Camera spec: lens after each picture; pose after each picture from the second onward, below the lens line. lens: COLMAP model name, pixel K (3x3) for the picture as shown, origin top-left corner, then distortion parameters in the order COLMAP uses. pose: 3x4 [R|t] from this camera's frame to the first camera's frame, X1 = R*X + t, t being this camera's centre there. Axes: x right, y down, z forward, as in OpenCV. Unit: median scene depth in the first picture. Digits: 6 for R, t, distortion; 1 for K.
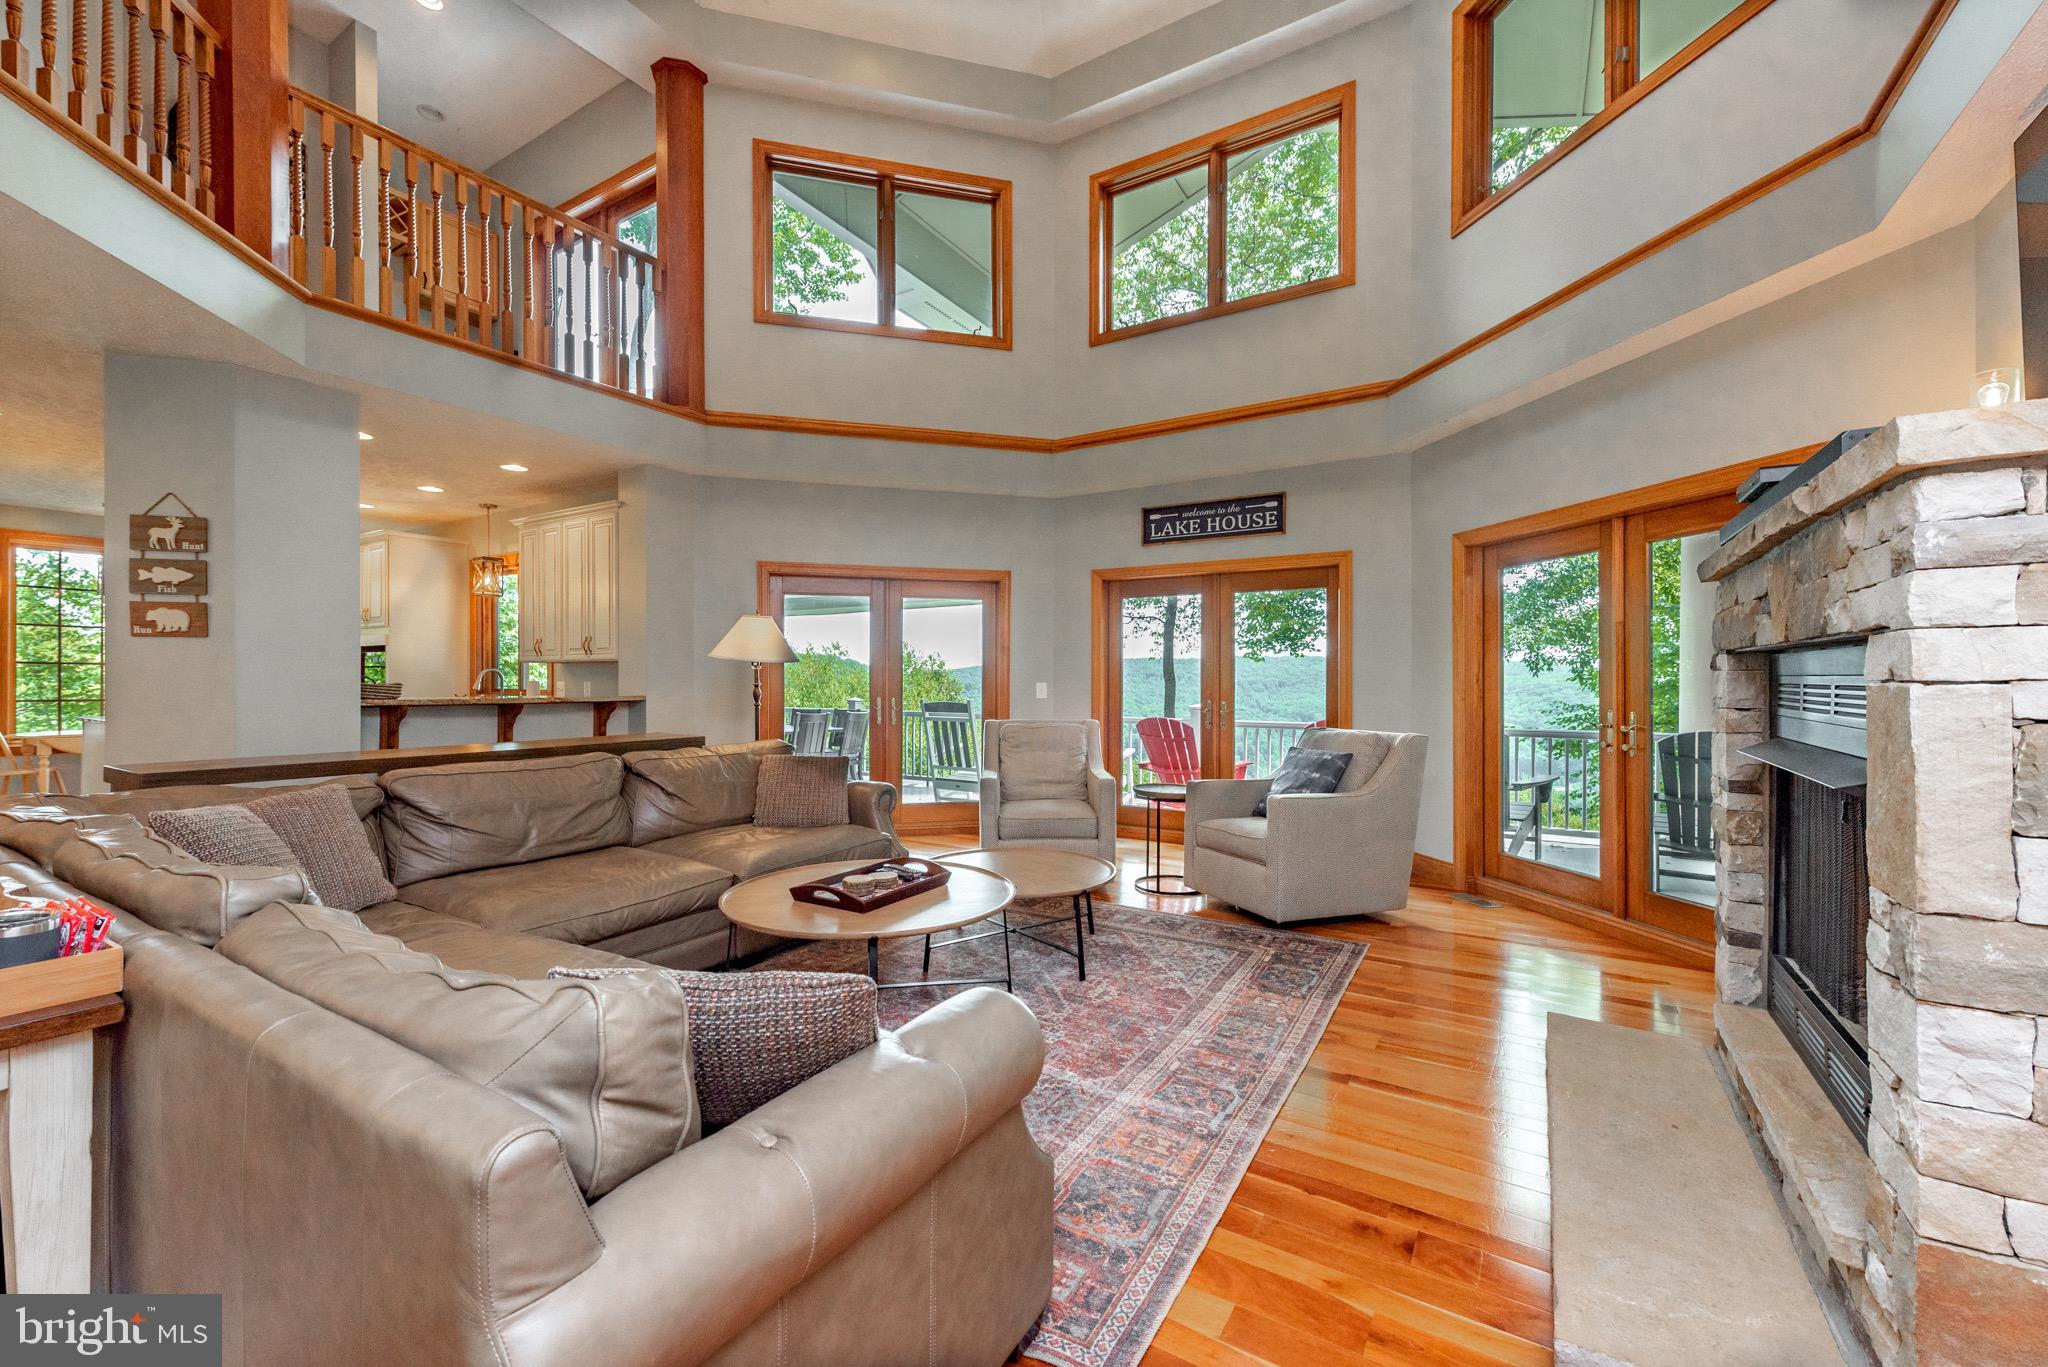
lens RADIAL K [[818.1, 0, 1024.0], [0, 818.1, 683.5], [0, 0, 1]] dist [0.000373, -0.000088]
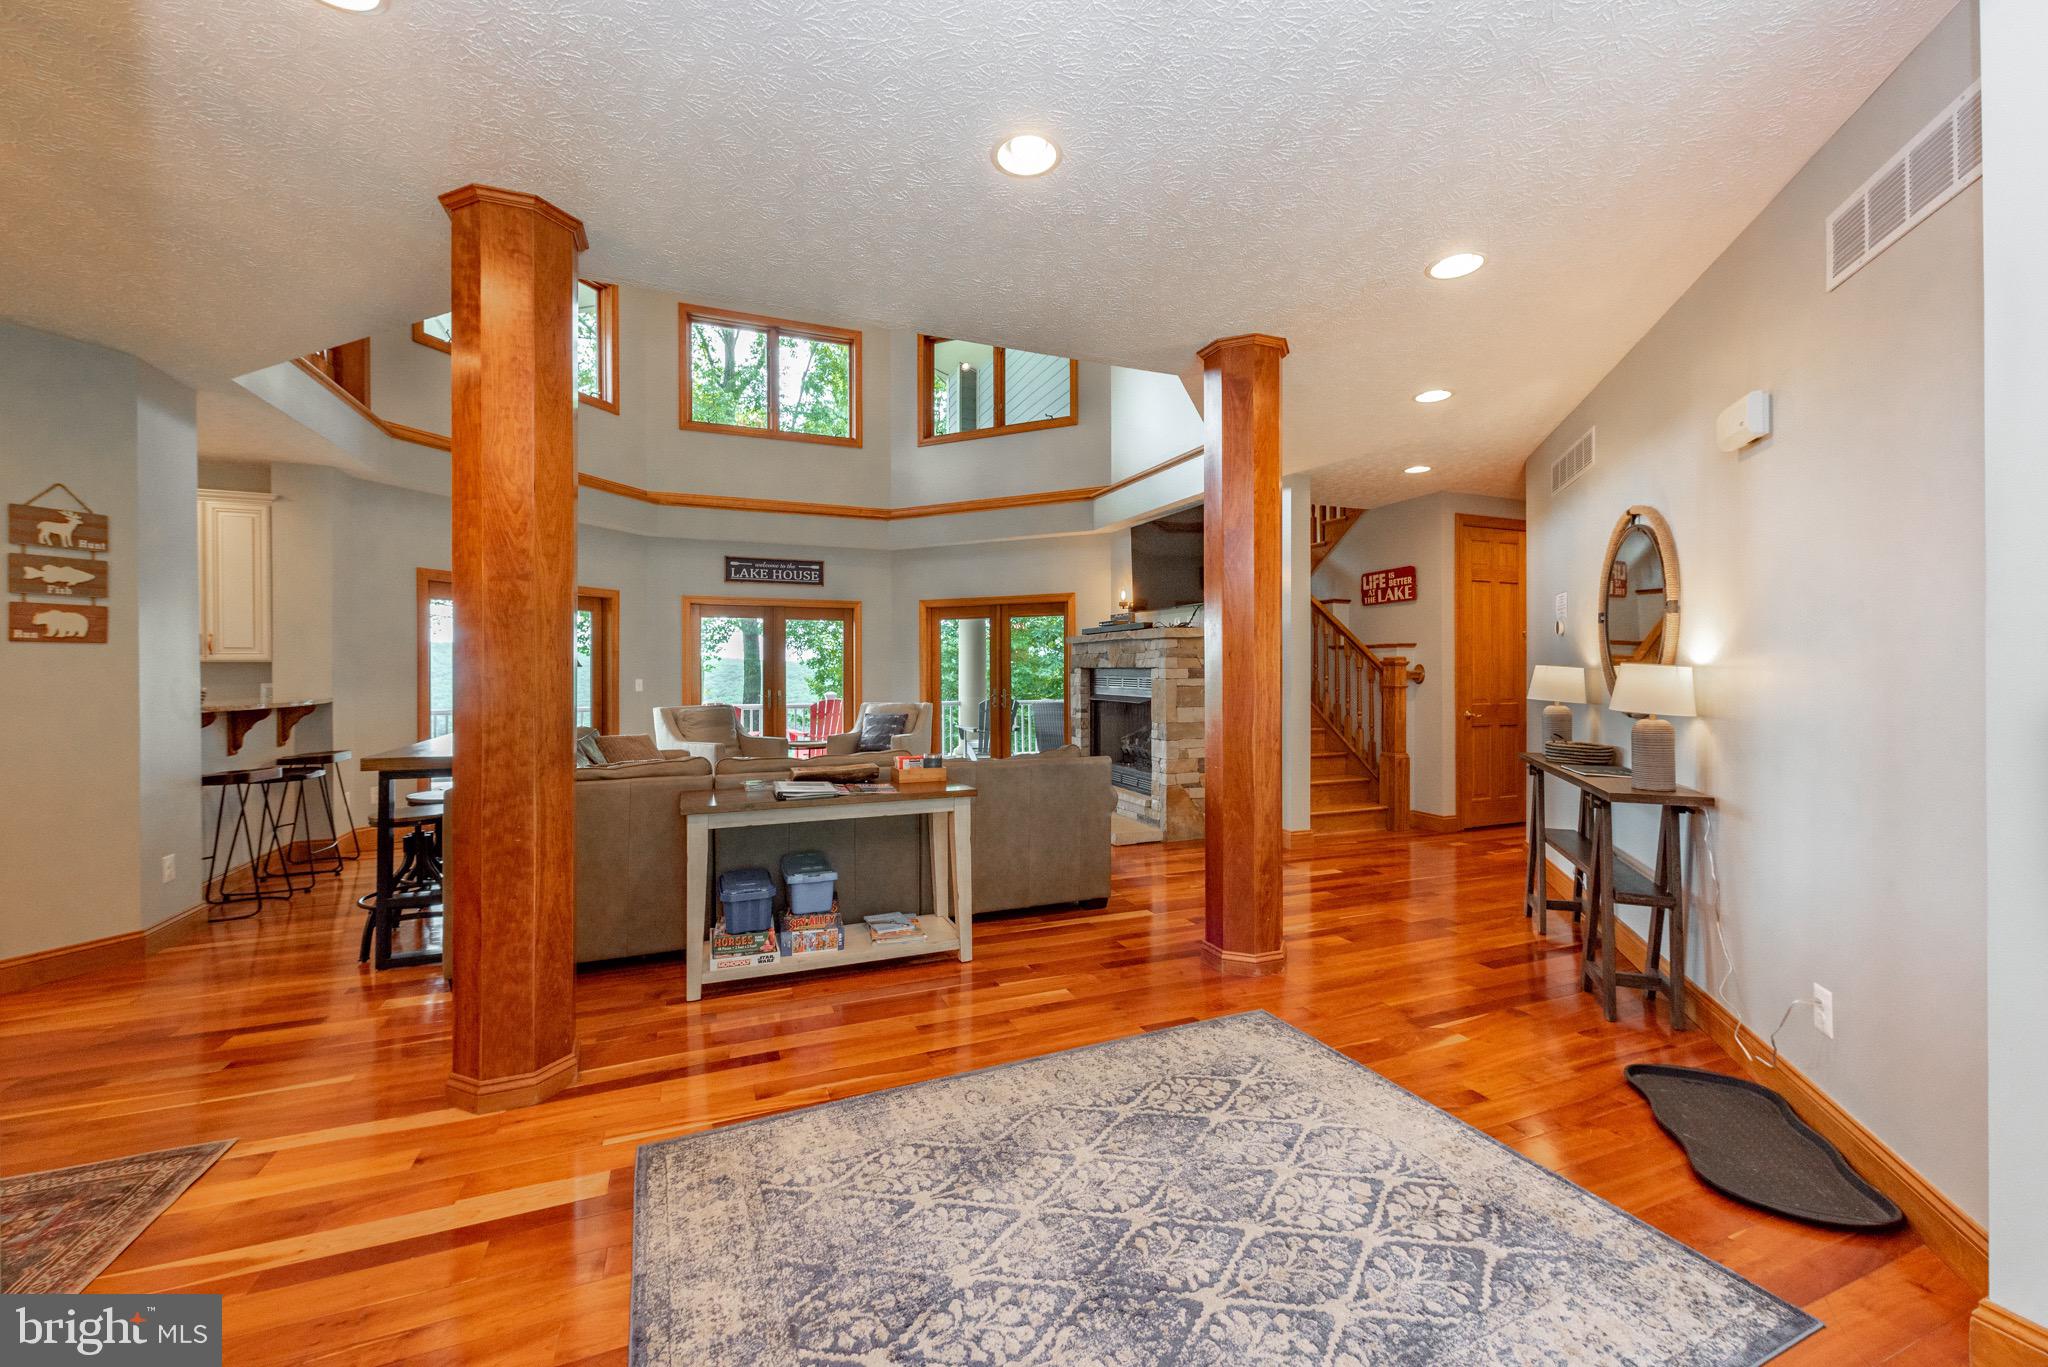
lens RADIAL K [[818.1, 0, 1024.0], [0, 818.1, 683.5], [0, 0, 1]] dist [0.000373, -0.000088]
pose [[0.573417, -0.016960, 0.819088, -1.176759], [0.005537, 0.999843, 0.016827, -0.020942], [-0.819245, -0.005114, 0.573421, -0.397501]]
